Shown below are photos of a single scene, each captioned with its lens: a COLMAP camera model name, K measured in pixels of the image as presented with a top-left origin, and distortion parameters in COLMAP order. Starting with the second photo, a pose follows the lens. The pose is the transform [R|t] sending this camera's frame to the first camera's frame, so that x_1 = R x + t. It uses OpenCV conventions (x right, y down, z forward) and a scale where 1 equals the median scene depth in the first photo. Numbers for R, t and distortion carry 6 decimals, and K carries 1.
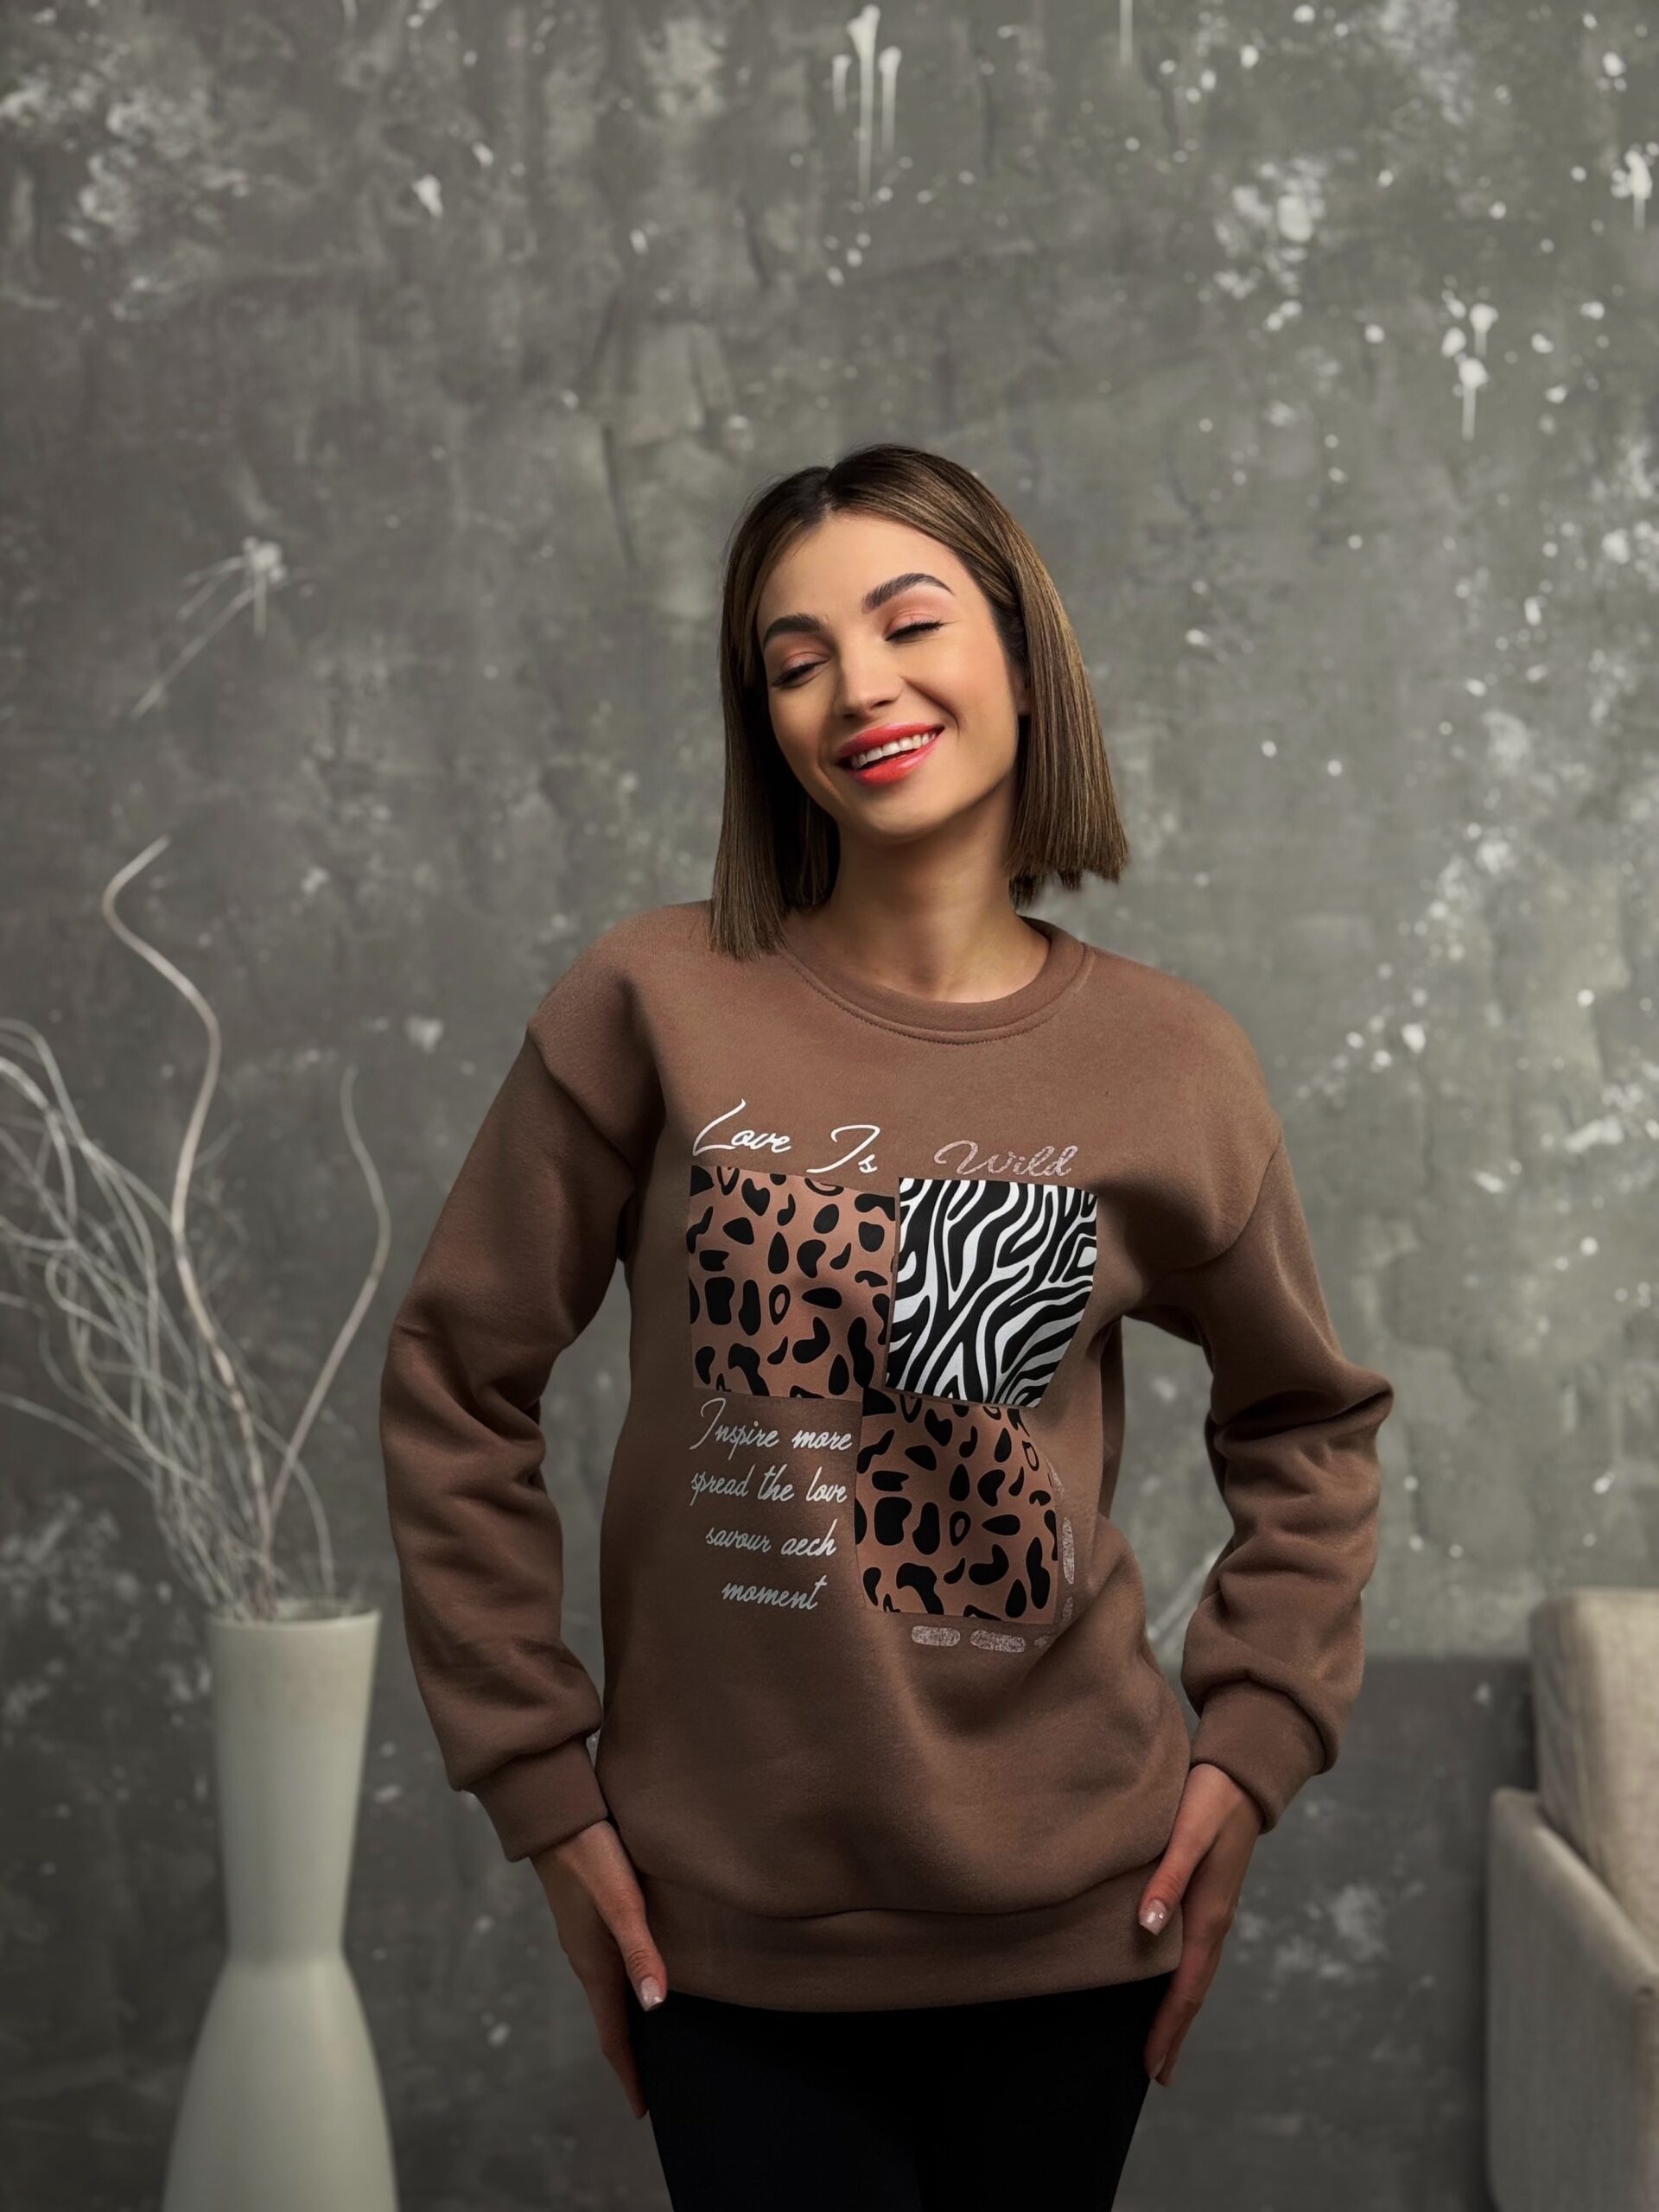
lens RADIAL K [[3150.2, 0, 832.6], [0, 3150.2, 1099.8], [0, 0, 1]] dist [0.216586, -0.504416]
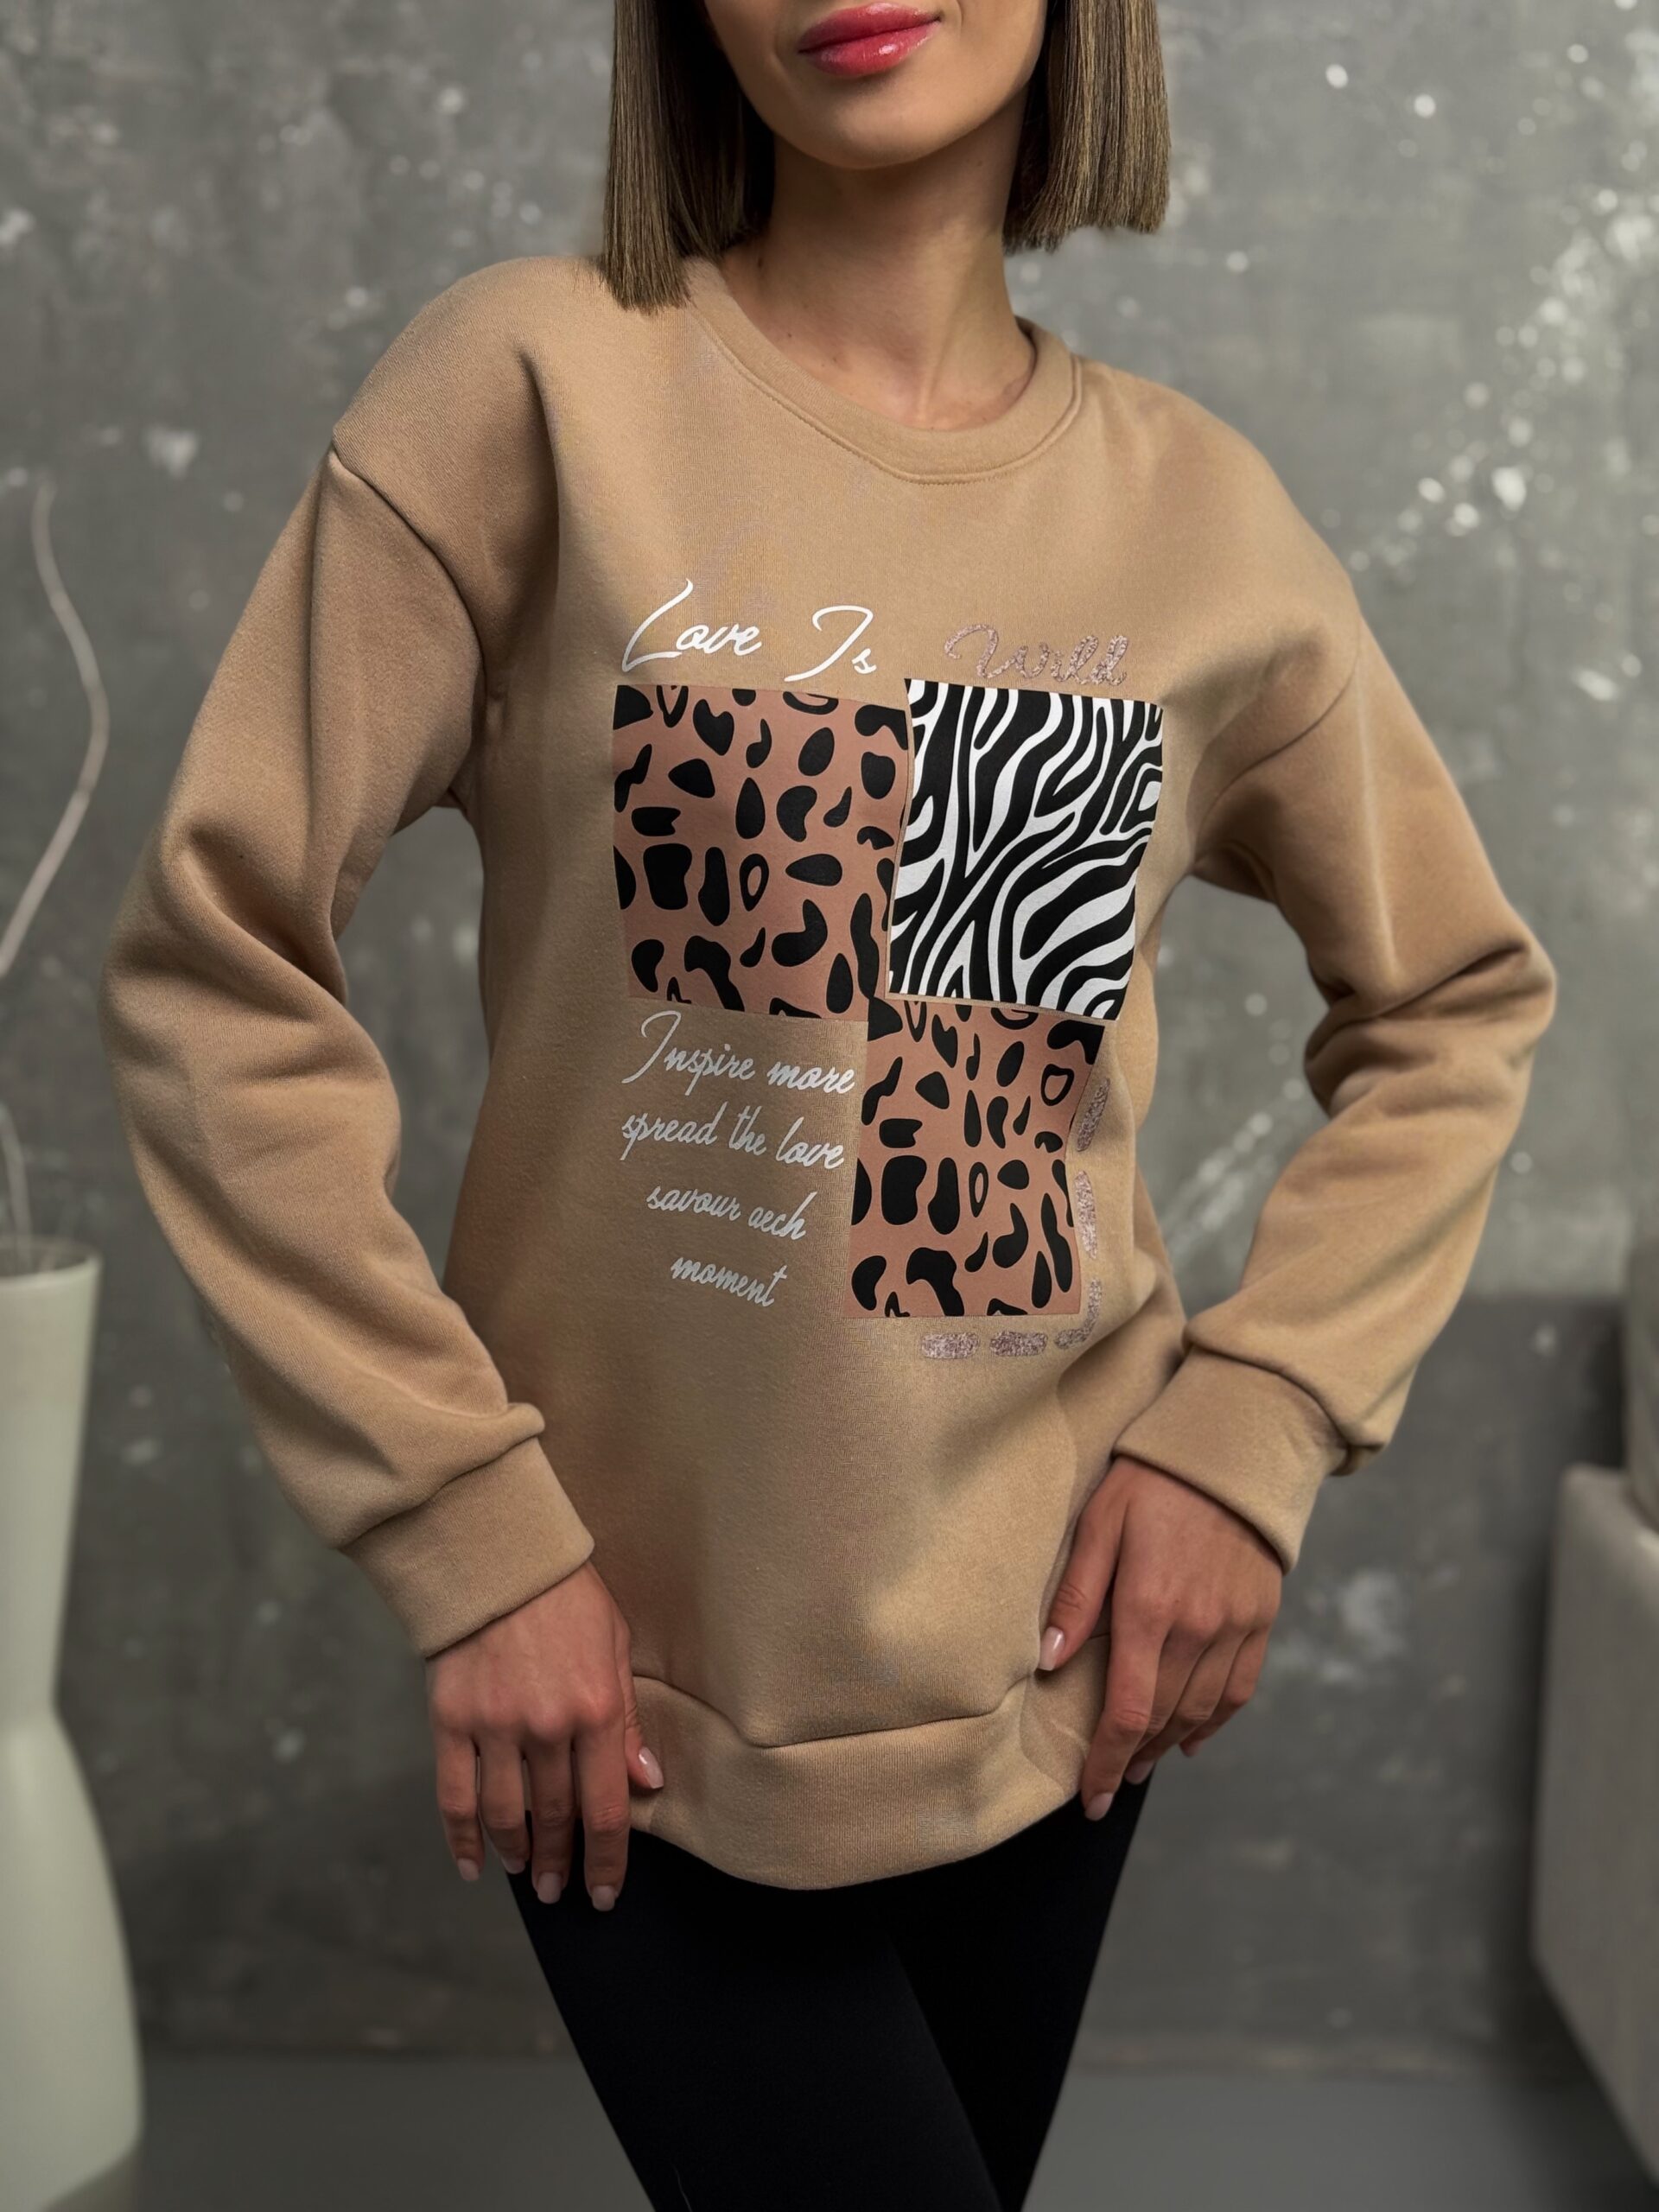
lens RADIAL K [[3150.2, 0, 832.6], [0, 3150.2, 1099.8], [0, 0, 1]] dist [0.216586, -0.504416]
pose [[0.998480, 0.012738, 0.053614, -0.014383], [-0.021090, 0.987177, 0.158230, 0.007009], [-0.050911, -0.159121, 0.985946, 0.242813]]
